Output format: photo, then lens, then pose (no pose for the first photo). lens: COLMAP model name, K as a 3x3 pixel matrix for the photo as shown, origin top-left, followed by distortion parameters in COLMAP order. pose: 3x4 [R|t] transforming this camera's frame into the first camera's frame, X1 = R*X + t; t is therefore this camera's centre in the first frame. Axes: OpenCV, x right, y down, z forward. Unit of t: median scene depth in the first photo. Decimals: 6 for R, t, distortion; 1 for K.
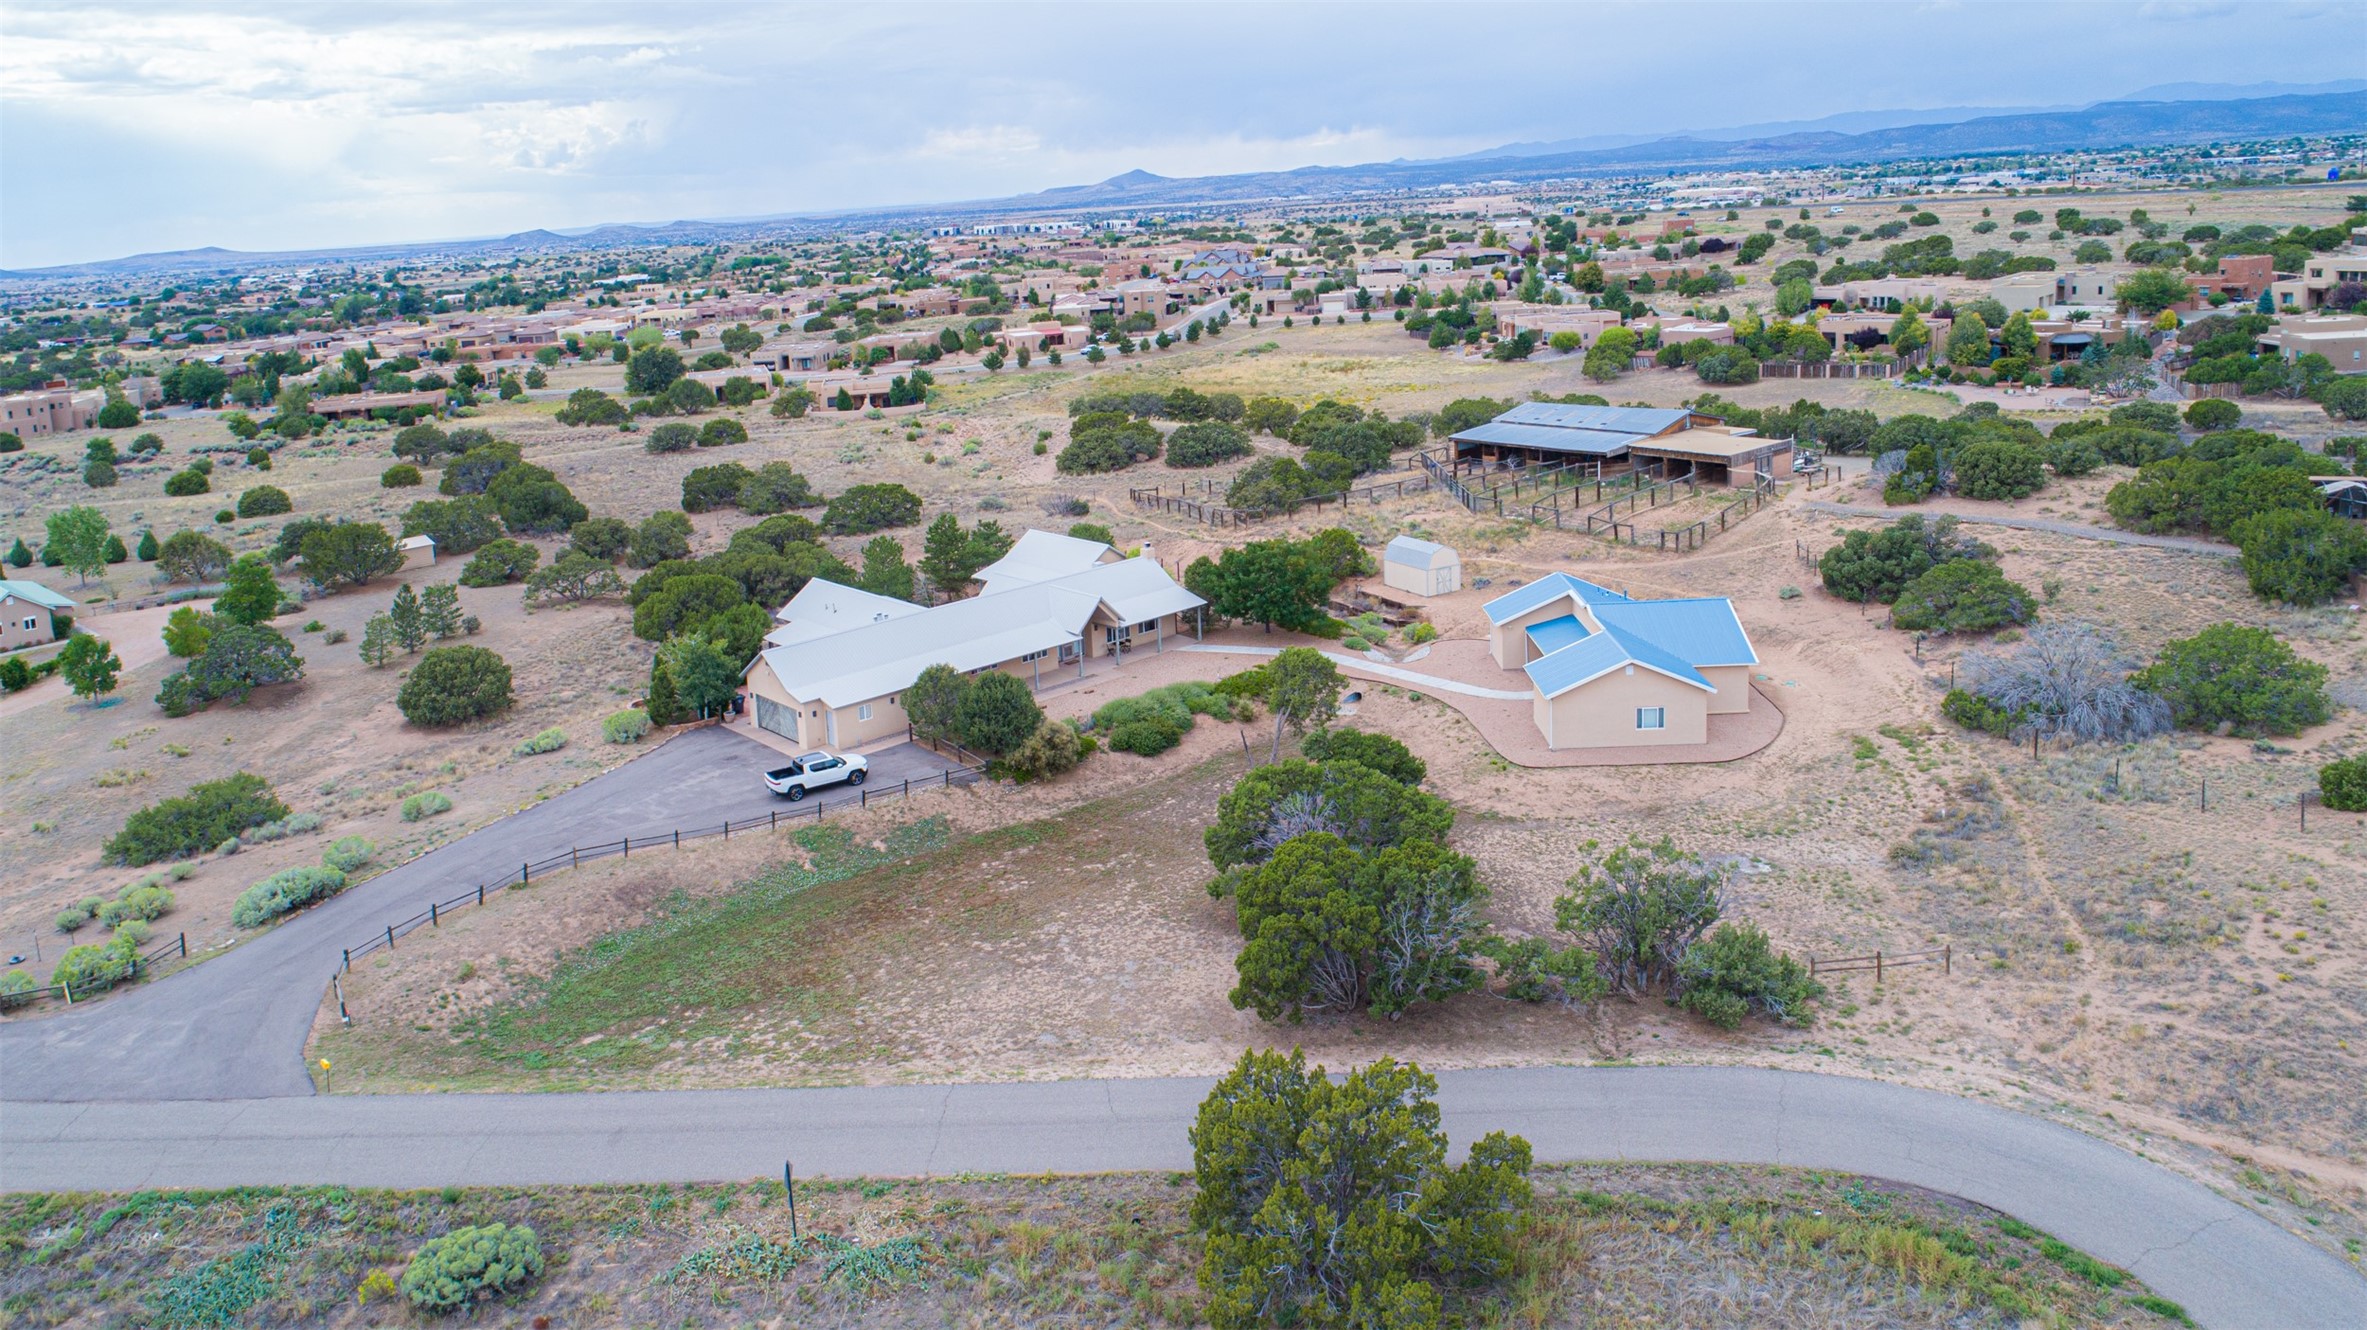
lens RADIAL K [[1645.3, 0, 1095.9], [0, 1645.3, 435.3], [0, 0, 1]] dist [-0.015670, 0.007019]
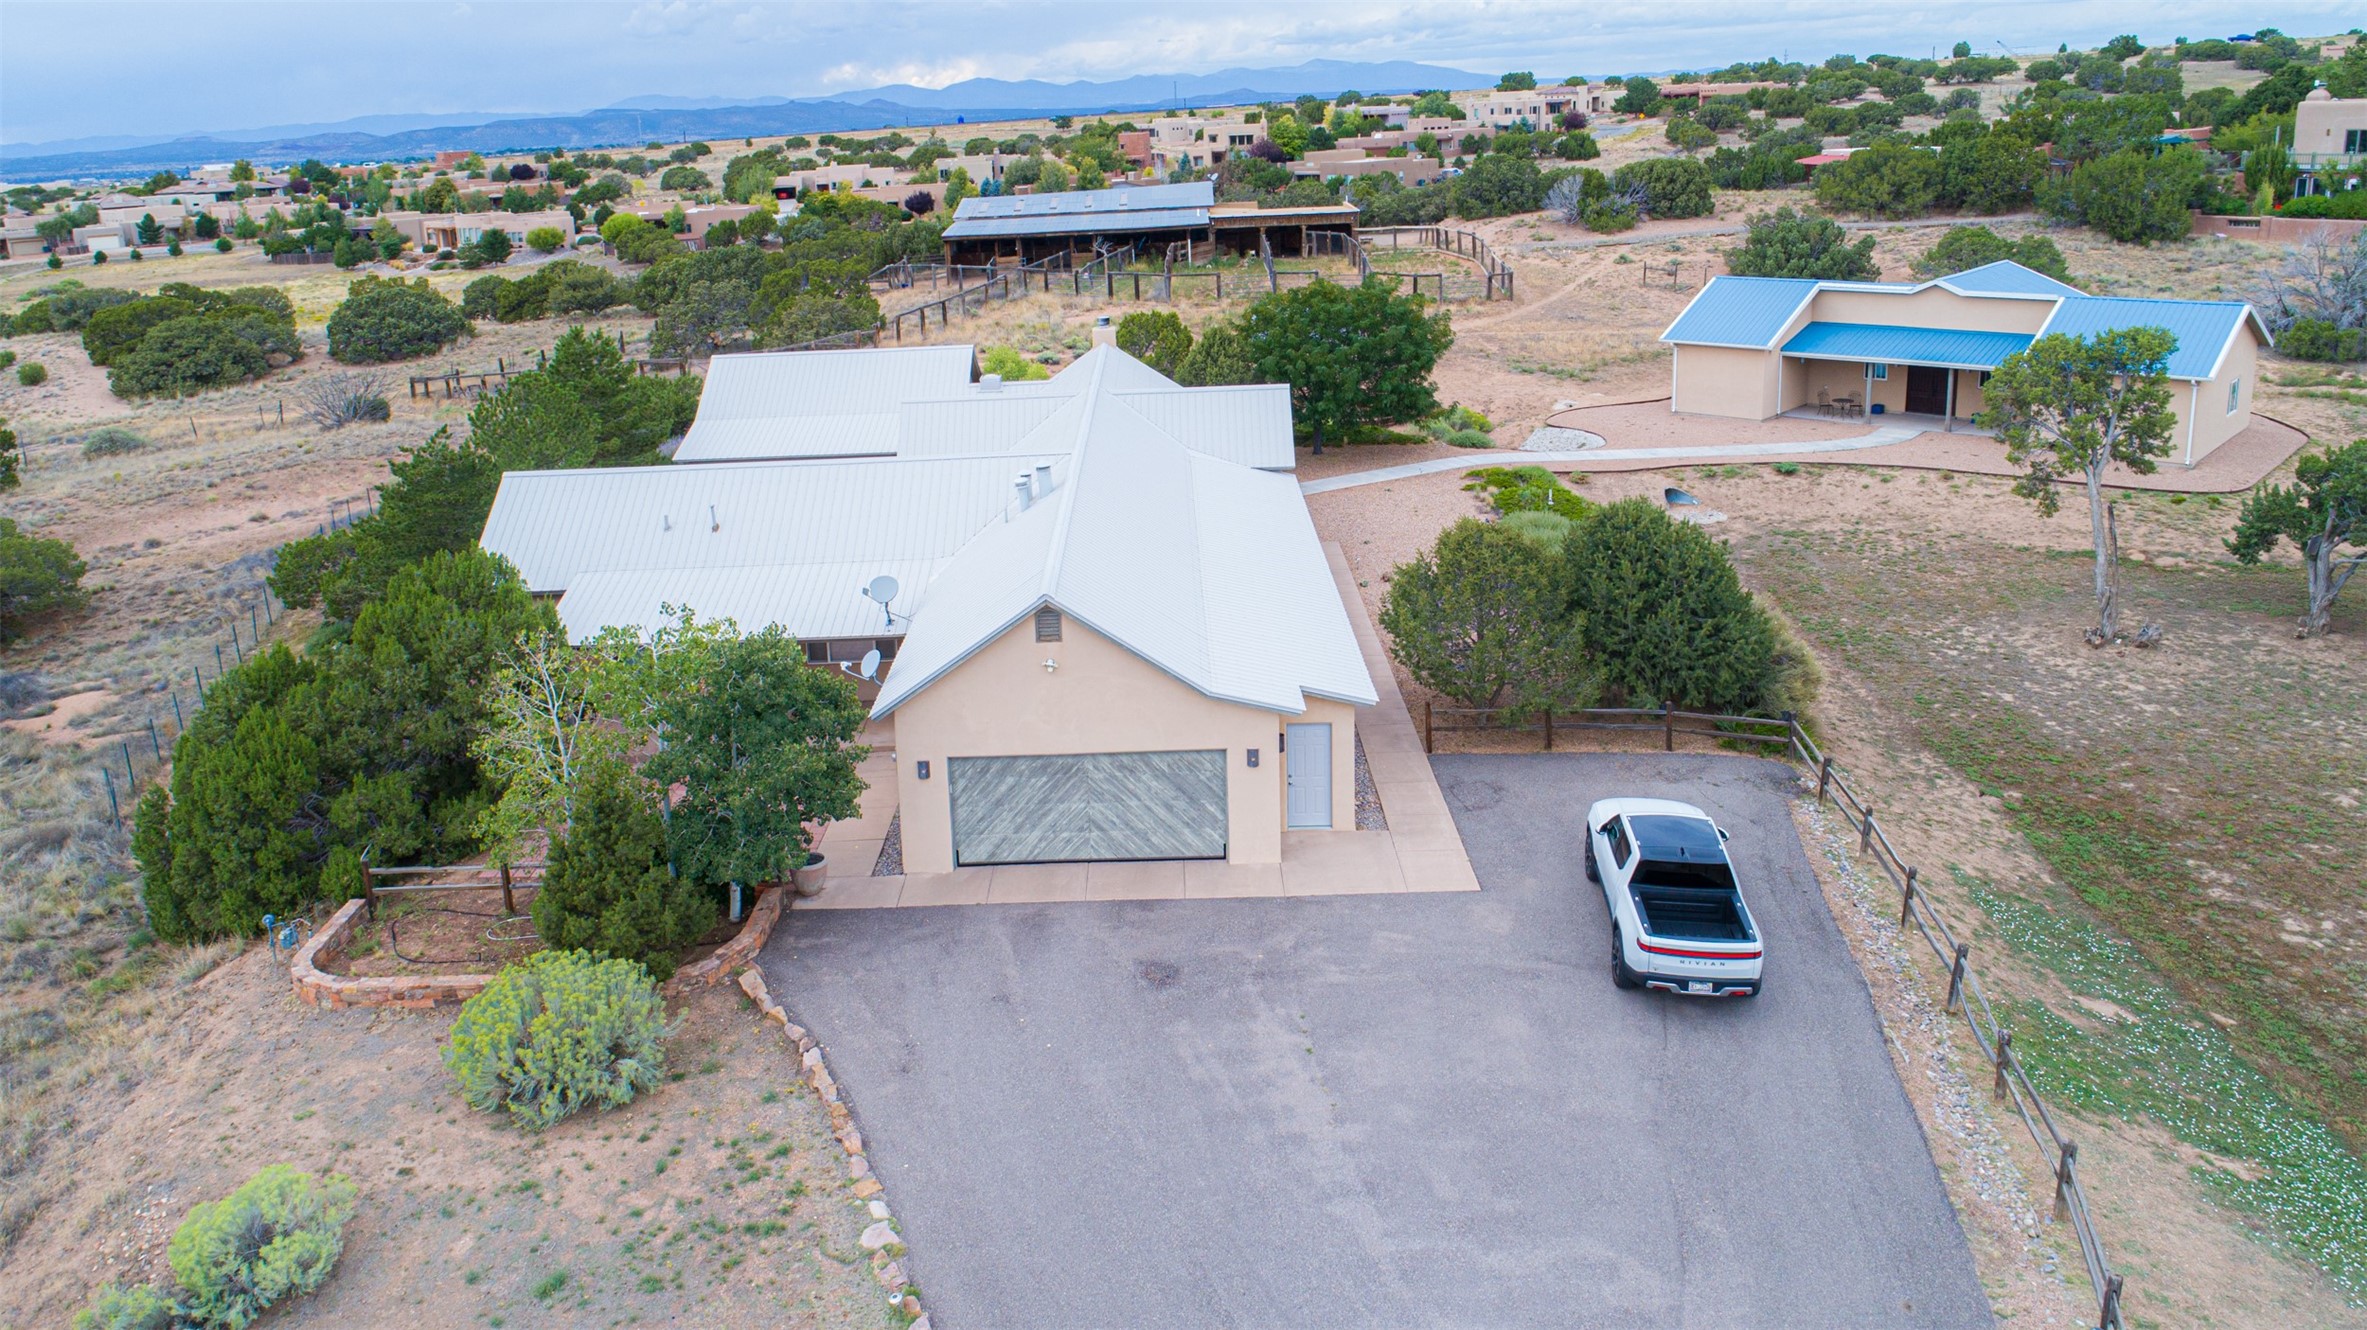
lens RADIAL K [[1645.3, 0, 1087.1], [0, 1645.3, 446.5], [0, 0, 1]] dist [-0.015670, 0.007019]
pose [[0.677646, -0.123143, 0.725005, -0.365127], [0.118185, 0.991302, 0.057909, 0.080618], [-0.725830, 0.046443, 0.686305, 0.714081]]
